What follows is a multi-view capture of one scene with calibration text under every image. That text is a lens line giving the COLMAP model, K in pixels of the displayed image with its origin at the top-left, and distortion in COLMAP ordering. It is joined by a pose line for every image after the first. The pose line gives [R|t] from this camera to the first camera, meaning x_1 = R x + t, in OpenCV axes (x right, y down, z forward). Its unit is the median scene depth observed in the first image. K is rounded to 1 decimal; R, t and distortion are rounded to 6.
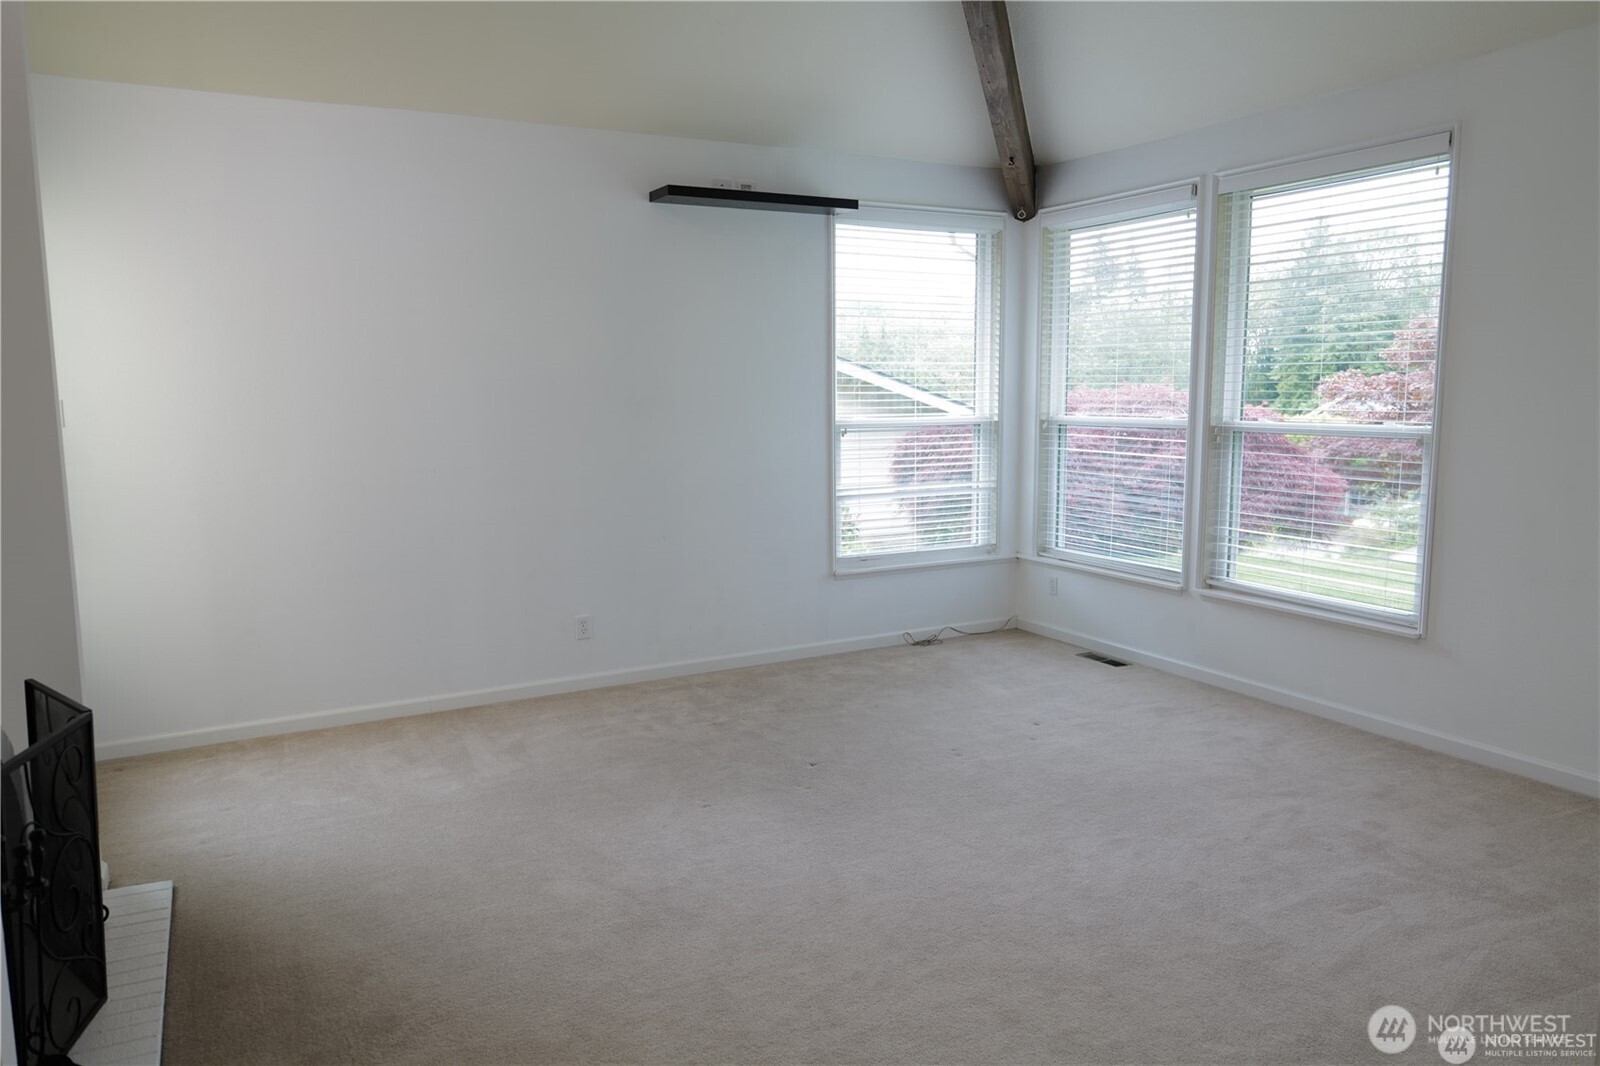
lens RADIAL K [[1082.0, 0, 800.0], [0, 1082.0, 533.0], [0, 0, 1]] dist [-0.005618, 0.004494]
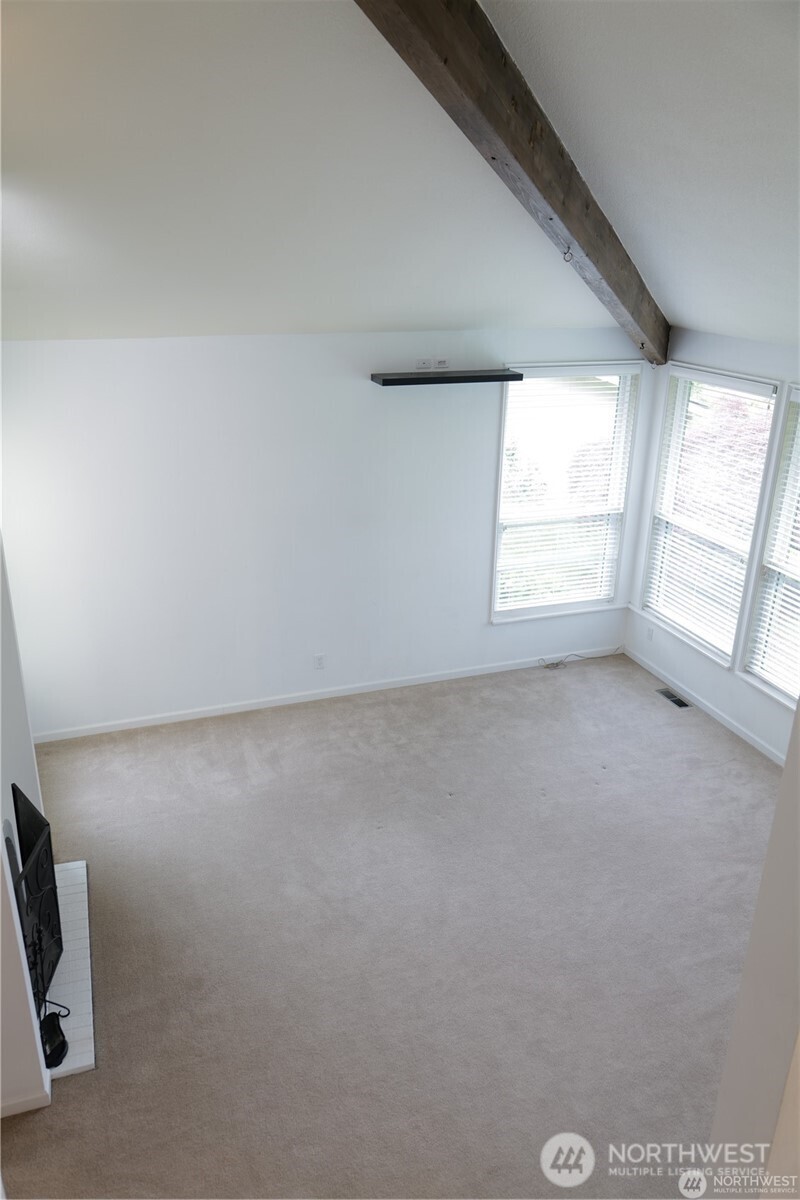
lens RADIAL K [[871.7, 0, 400.0], [0, 871.7, 600.0], [0, 0, 1]] dist [0.012069, -0.002042]
pose [[0.988669, 0.075041, -0.130010, 0.069709], [-0.042376, 0.970377, 0.237851, -0.308248], [0.144007, -0.229647, 0.962561, -0.162130]]
